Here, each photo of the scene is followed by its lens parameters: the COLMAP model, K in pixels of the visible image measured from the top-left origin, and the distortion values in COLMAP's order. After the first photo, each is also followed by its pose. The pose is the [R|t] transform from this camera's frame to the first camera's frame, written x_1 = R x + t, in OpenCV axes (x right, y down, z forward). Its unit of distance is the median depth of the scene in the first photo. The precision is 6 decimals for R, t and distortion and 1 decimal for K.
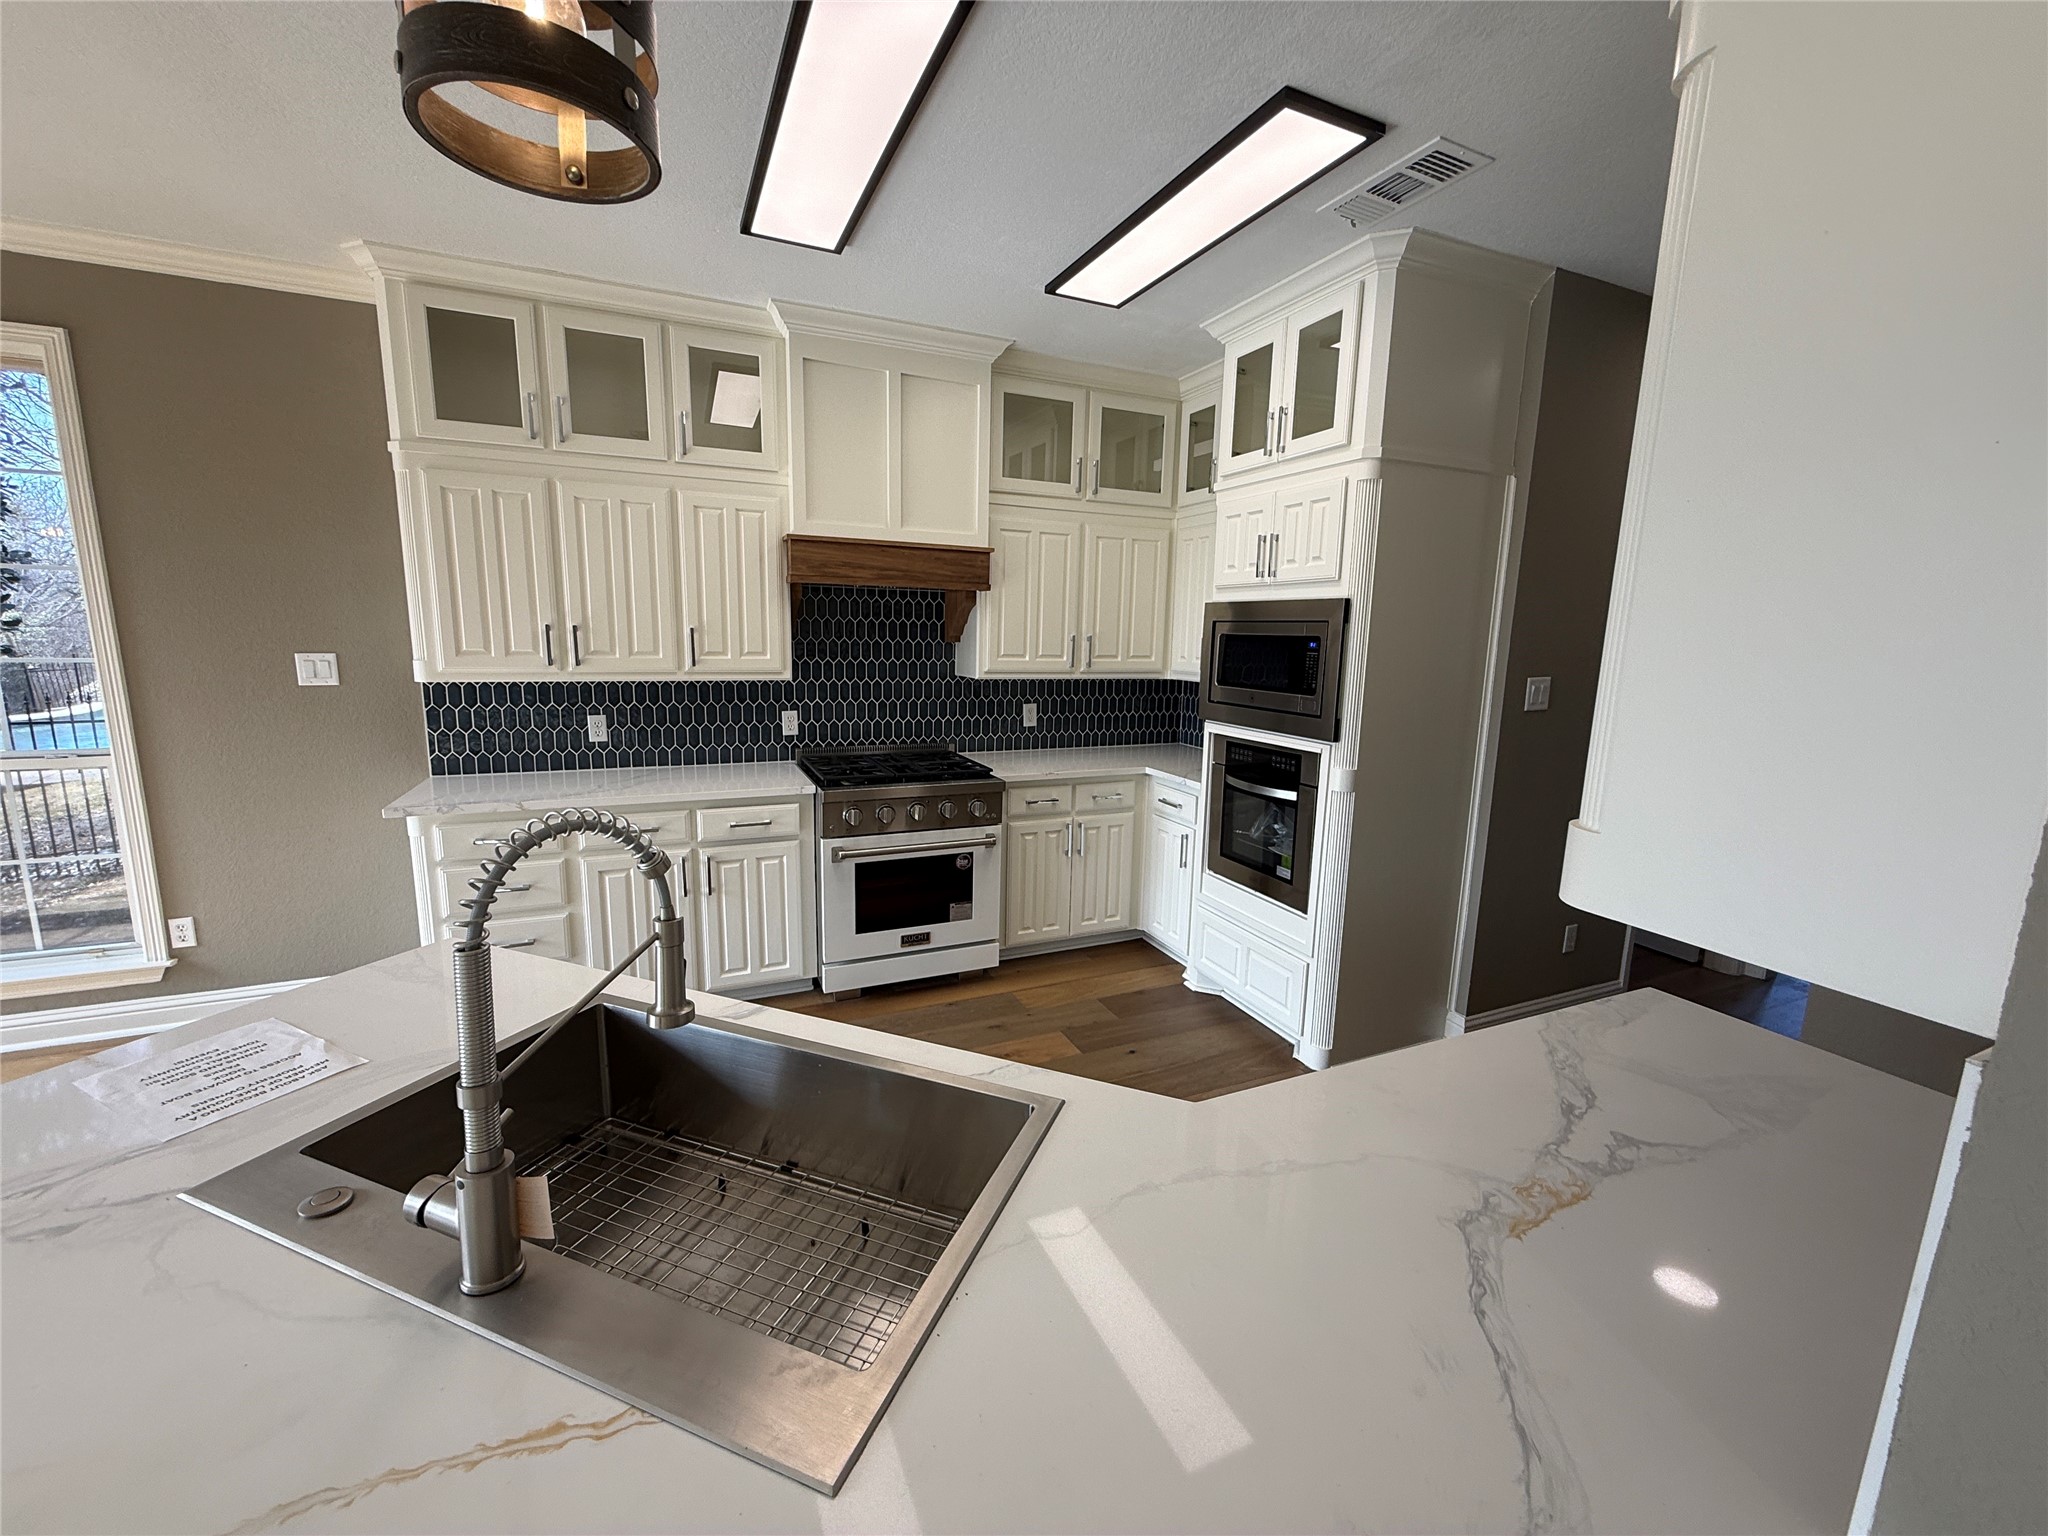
lens RADIAL K [[812.2, 0, 1018.2], [0, 812.2, 768.1], [0, 0, 1]] dist [0.001370, -0.000800]
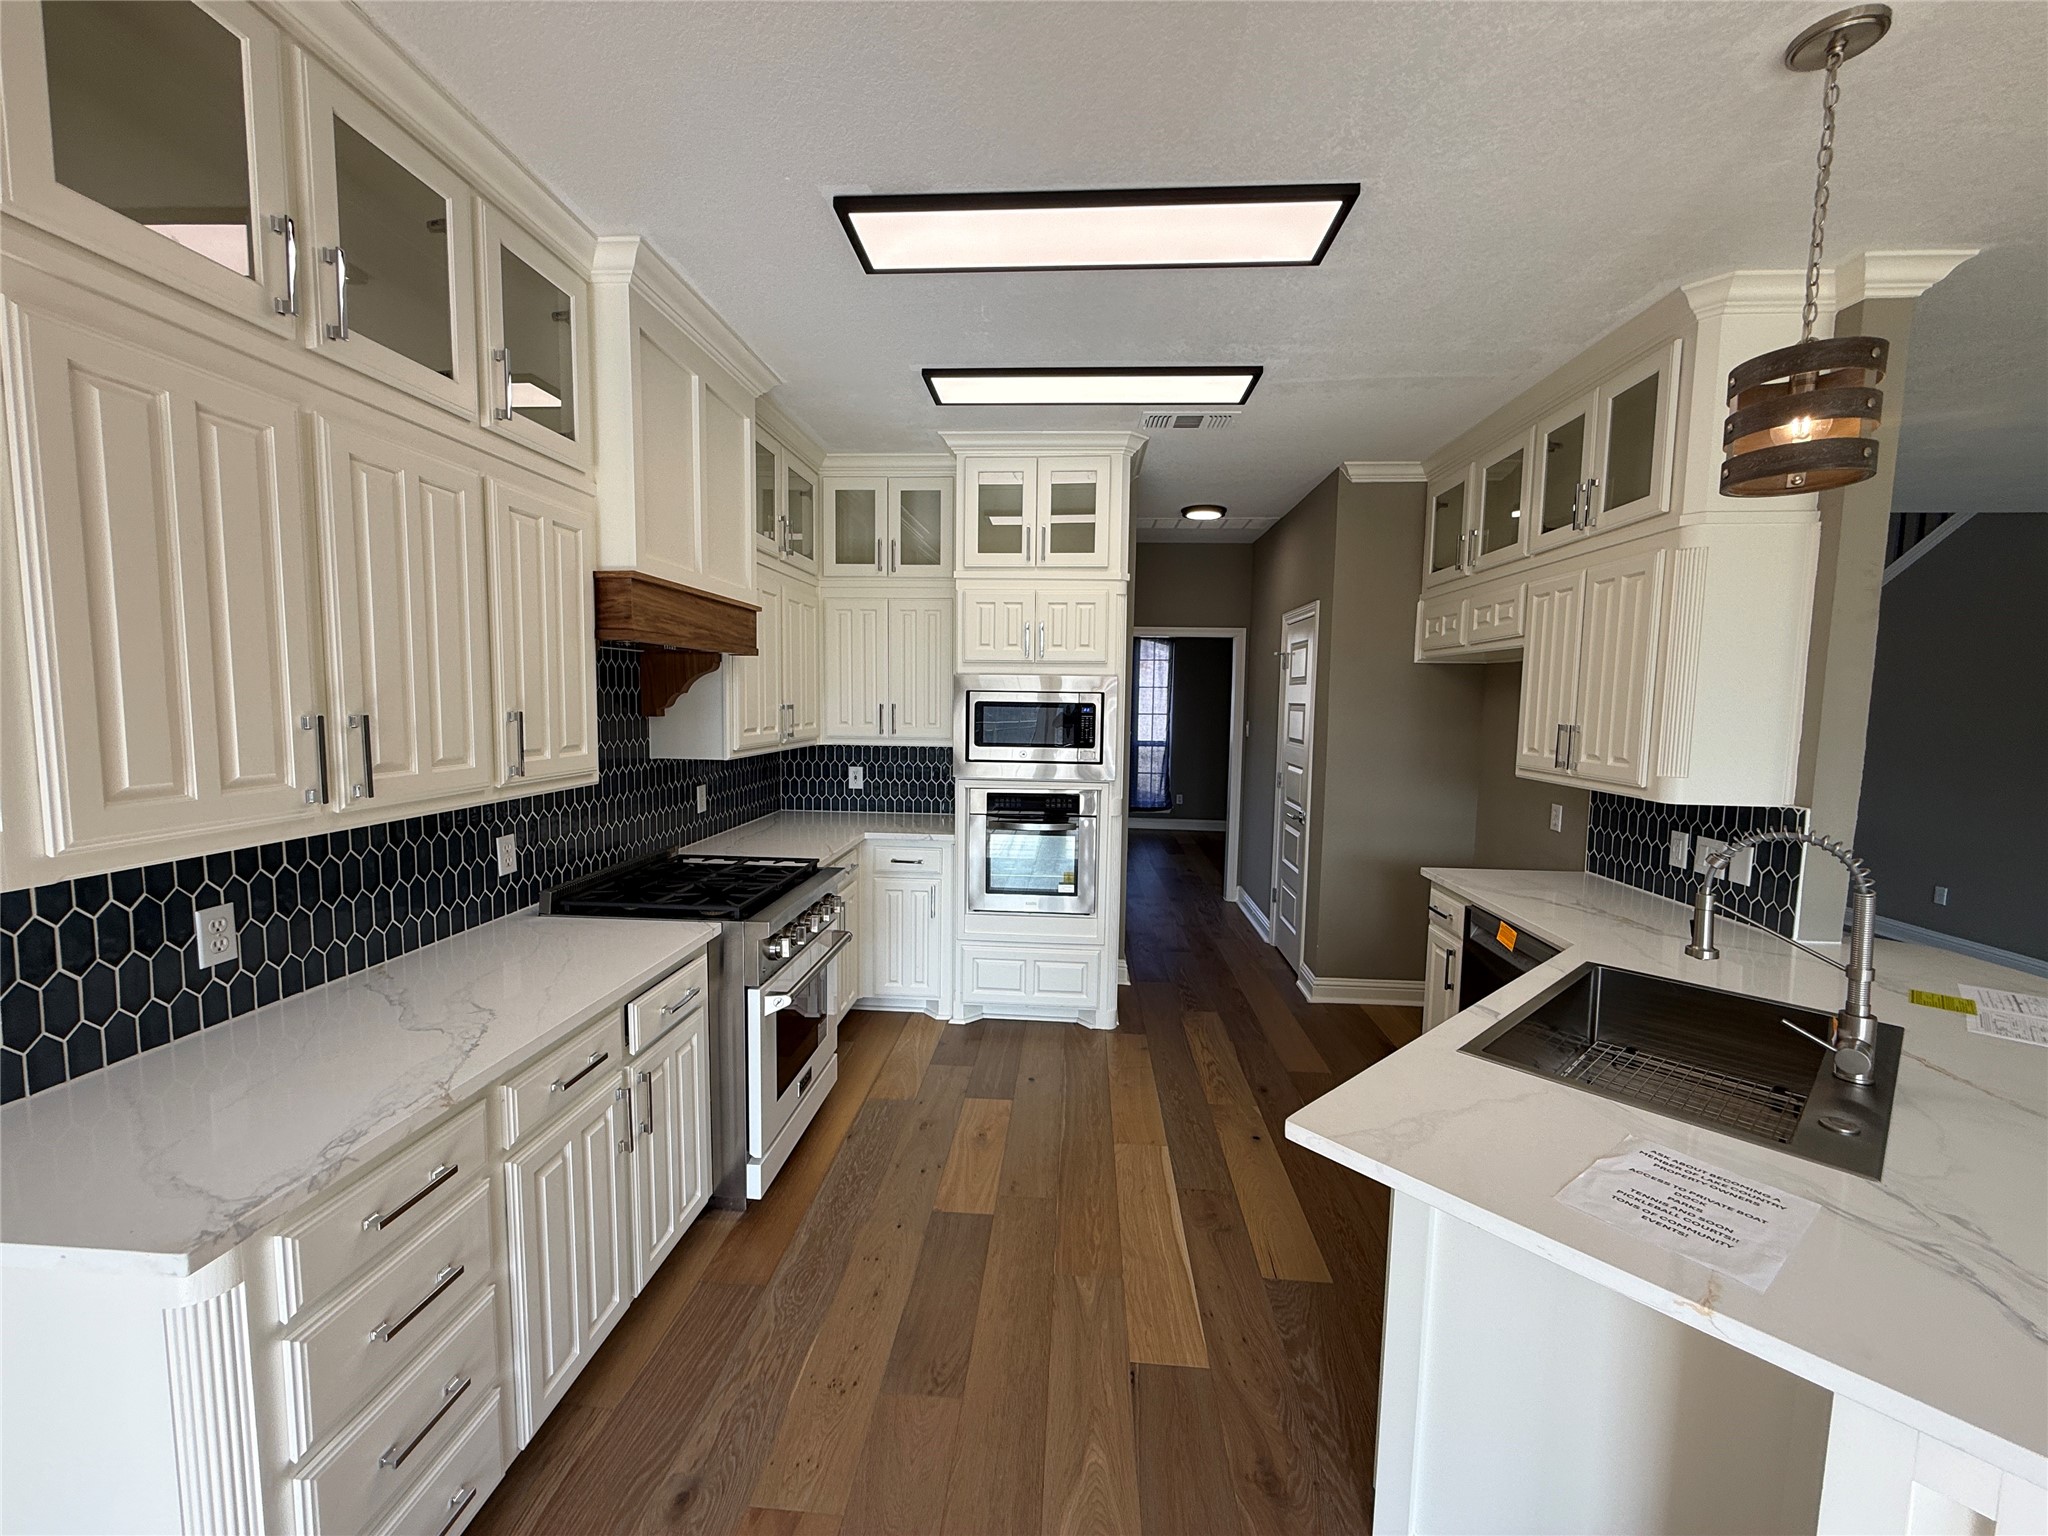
lens RADIAL K [[812.2, 0, 1022.7], [0, 812.2, 767.4], [0, 0, 1]] dist [0.001370, -0.000800]
pose [[0.471810, -0.092705, 0.876813, -0.694089], [0.144639, 0.989123, 0.026750, -0.088477], [-0.869755, 0.114200, 0.480087, 0.377116]]
